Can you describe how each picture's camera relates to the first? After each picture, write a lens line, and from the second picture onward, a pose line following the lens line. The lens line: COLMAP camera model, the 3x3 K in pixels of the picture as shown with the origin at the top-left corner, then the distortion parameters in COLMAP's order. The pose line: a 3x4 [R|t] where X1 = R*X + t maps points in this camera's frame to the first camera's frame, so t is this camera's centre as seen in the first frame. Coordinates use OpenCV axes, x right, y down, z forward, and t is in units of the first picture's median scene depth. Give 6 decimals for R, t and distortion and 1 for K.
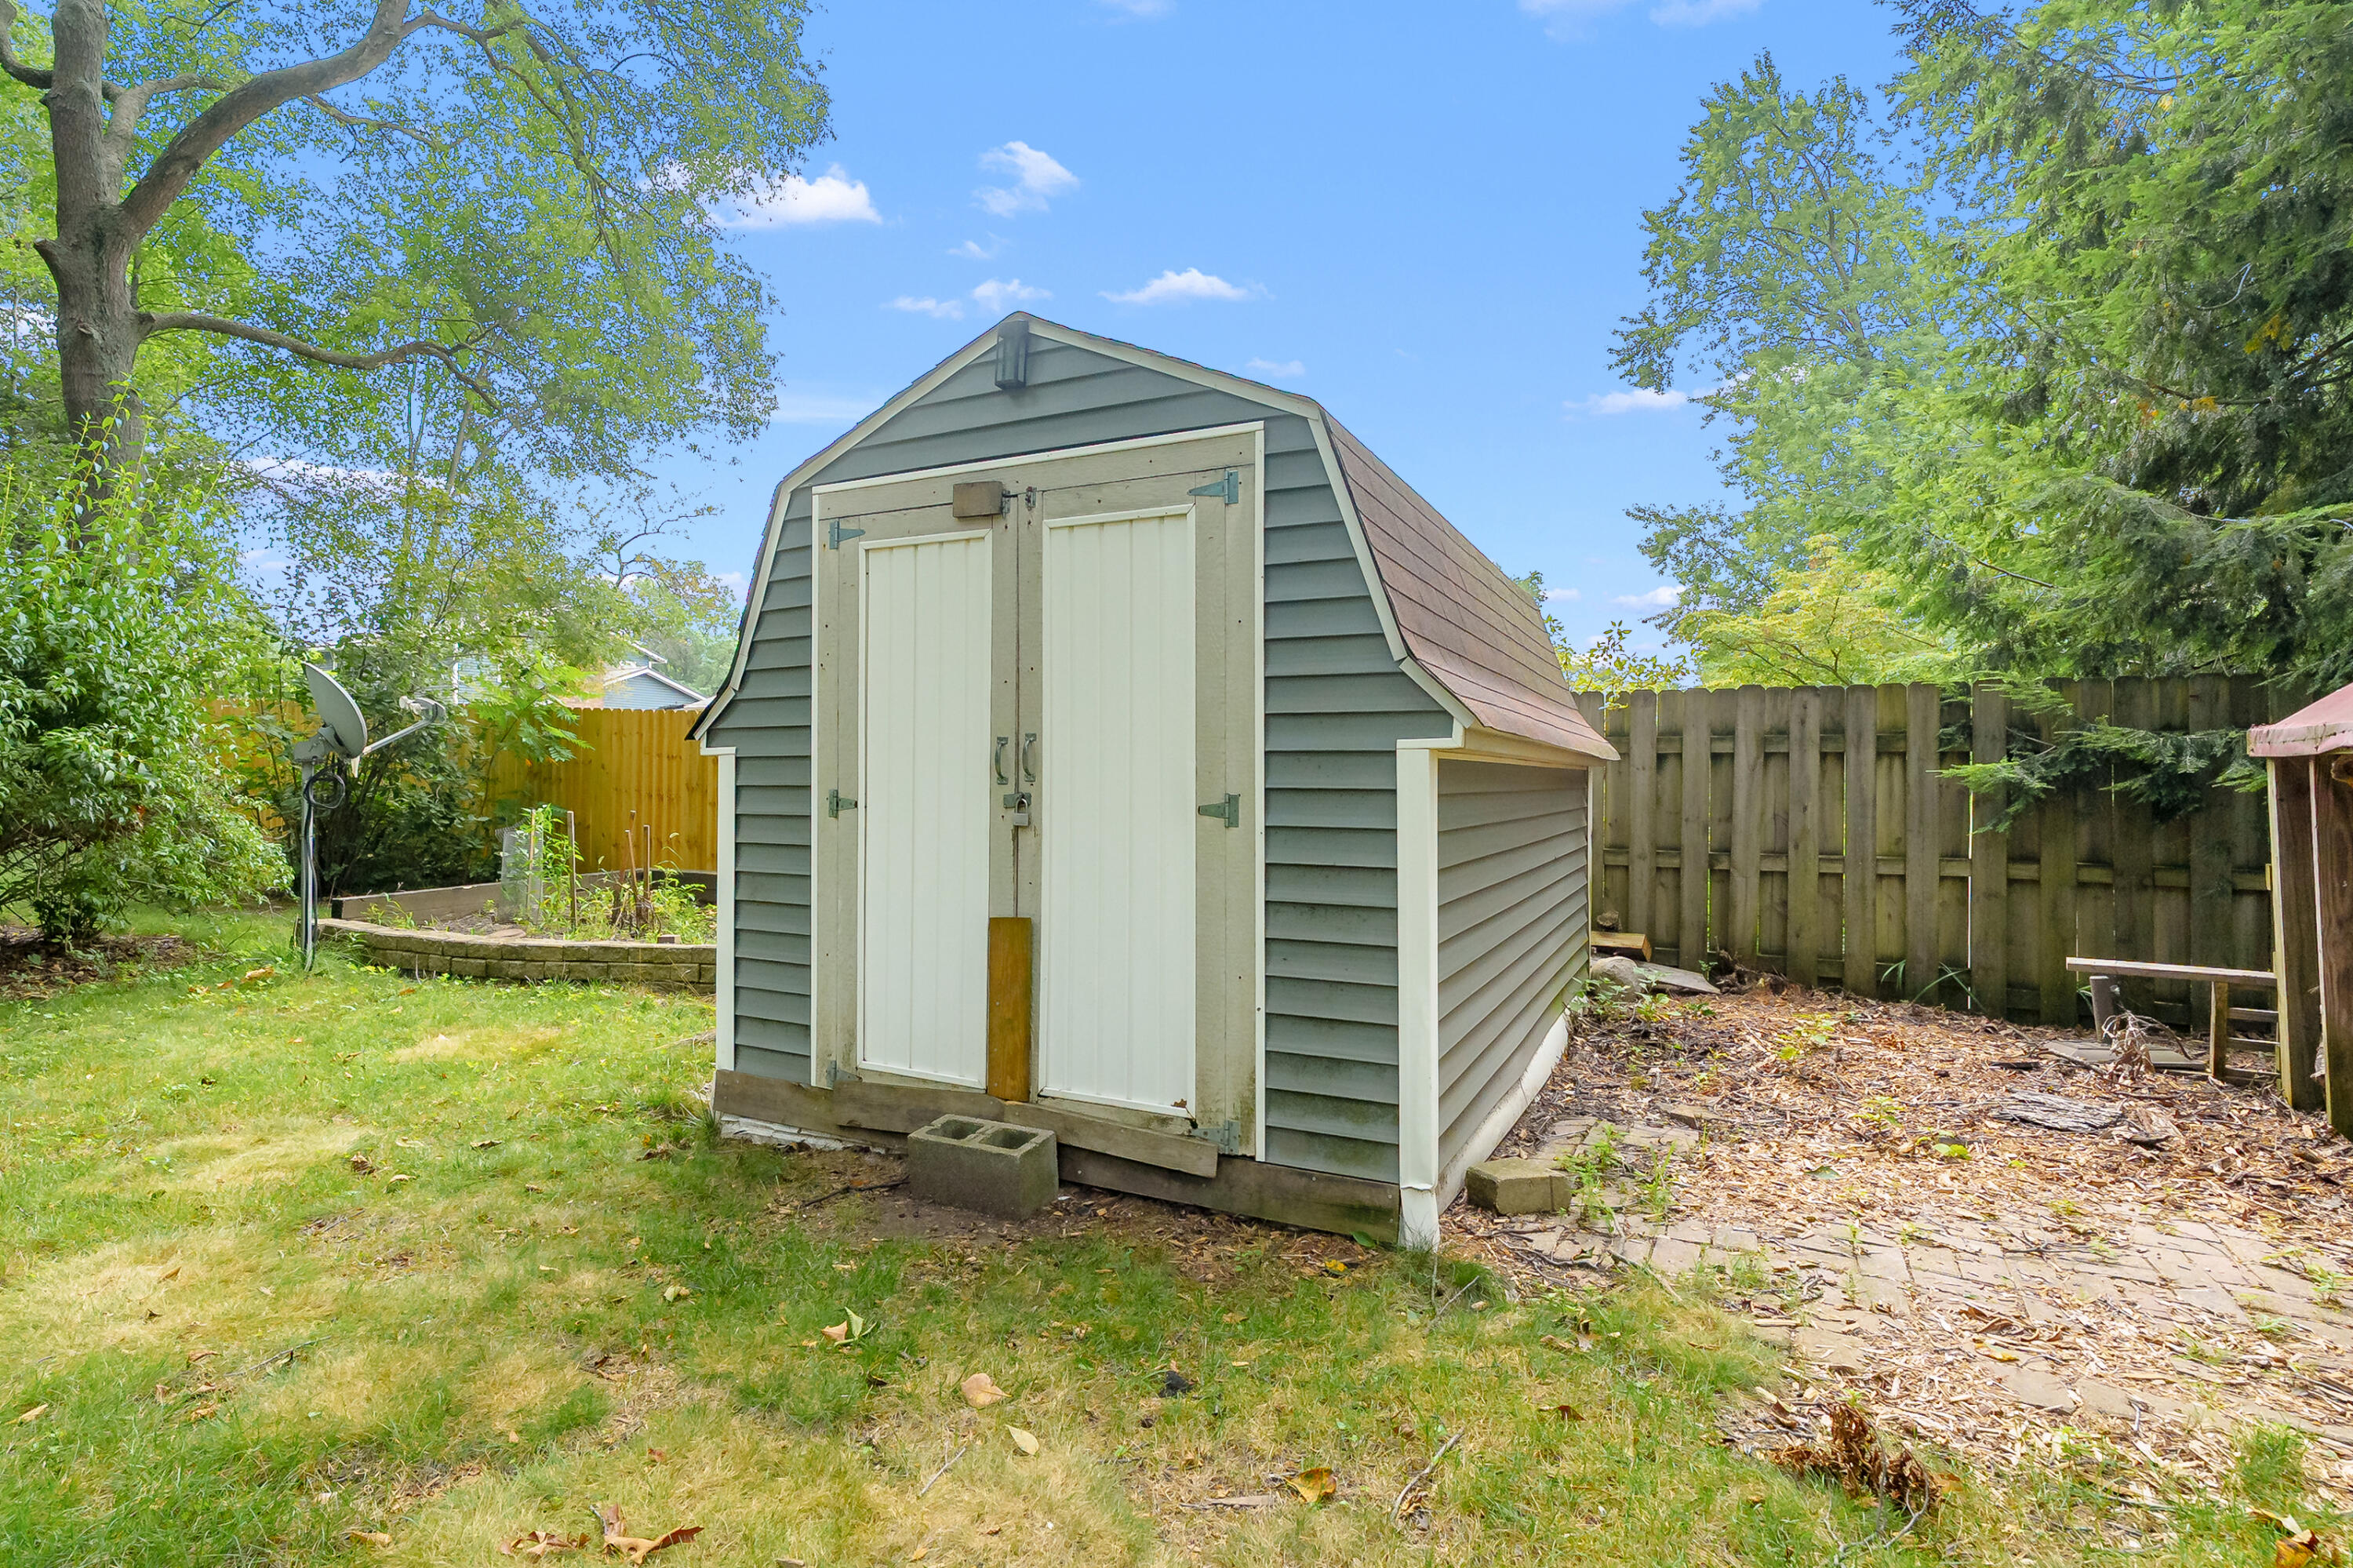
lens RADIAL K [[1089.7, 0, 1183.4], [0, 1089.7, 771.6], [0, 0, 1]] dist [-0.001704, -0.000164]
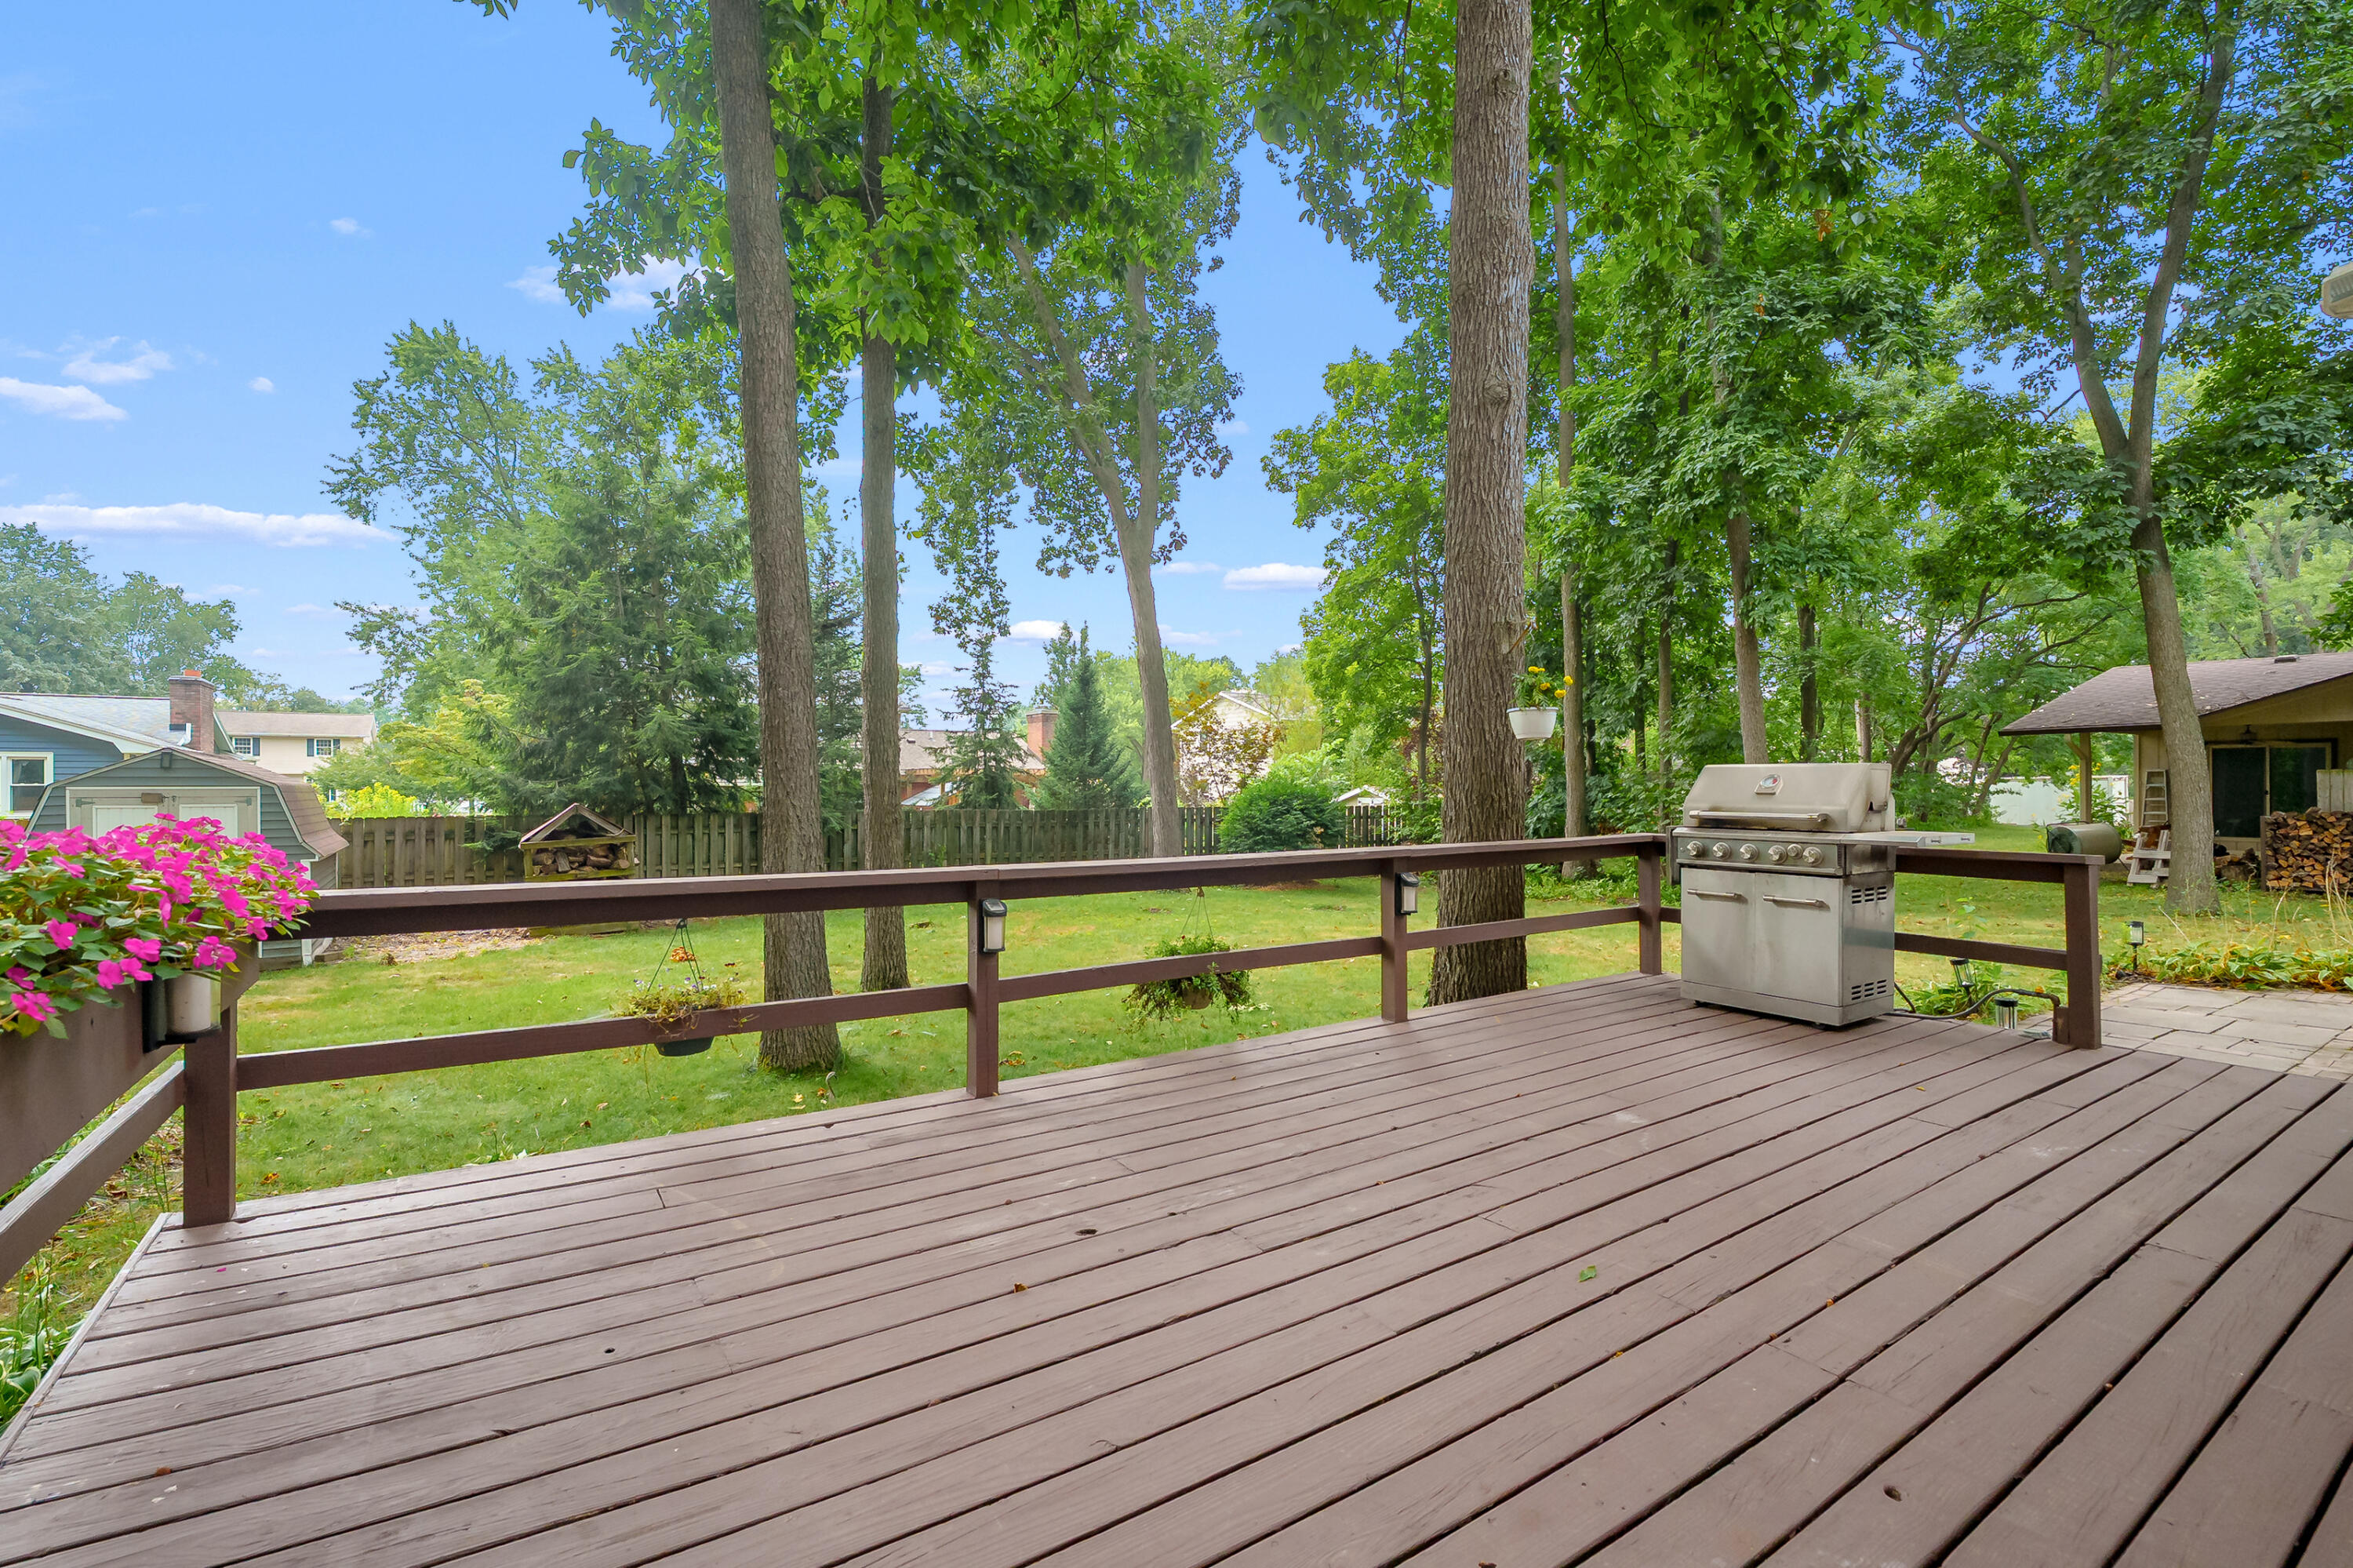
lens RADIAL K [[1089.7, 0, 1183.4], [0, 1089.7, 771.6], [0, 0, 1]] dist [-0.001704, -0.000164]
pose [[0.490656, 0.002727, 0.871349, -0.242492], [-0.007002, 0.999975, 0.000813, -0.052873], [-0.871325, -0.006500, 0.490663, -0.551647]]
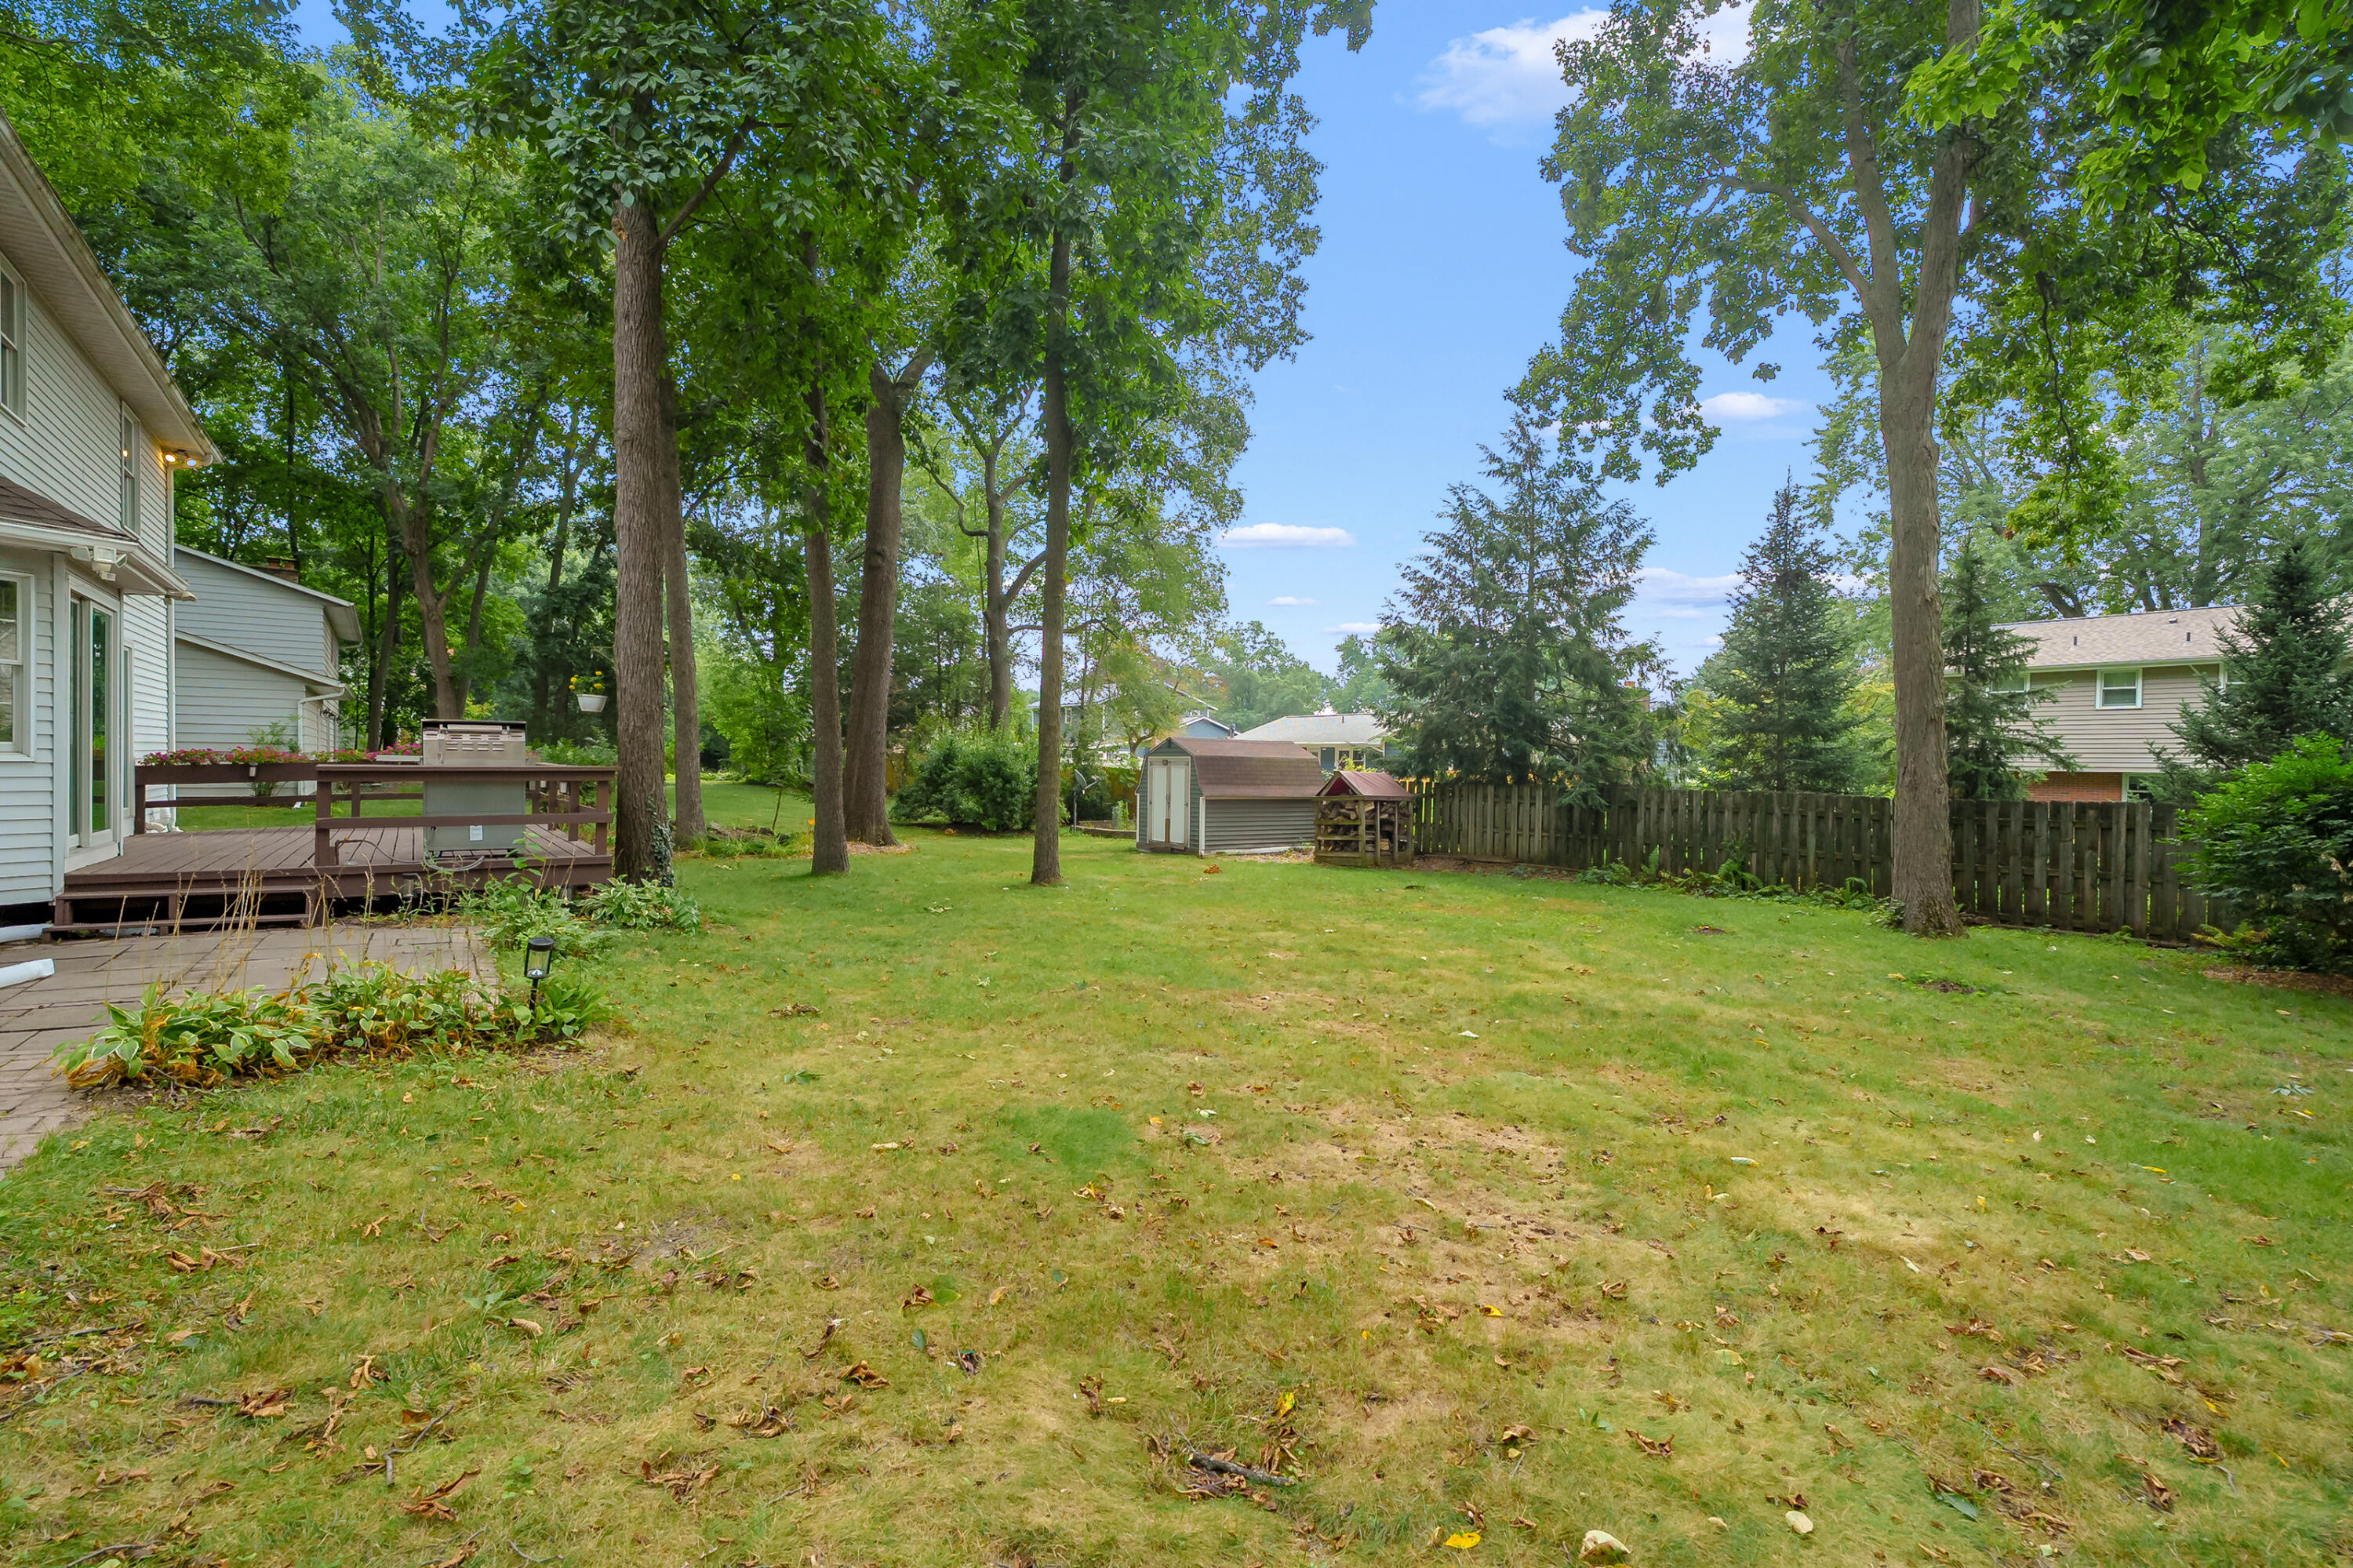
lens RADIAL K [[1089.7, 0, 1183.4], [0, 1089.7, 771.6], [0, 0, 1]] dist [-0.001704, -0.000164]
pose [[0.875056, 0.006290, -0.483982, 0.543056], [-0.000304, 0.999923, 0.012445, -0.042274], [0.484022, -0.010743, 0.874990, -0.835847]]
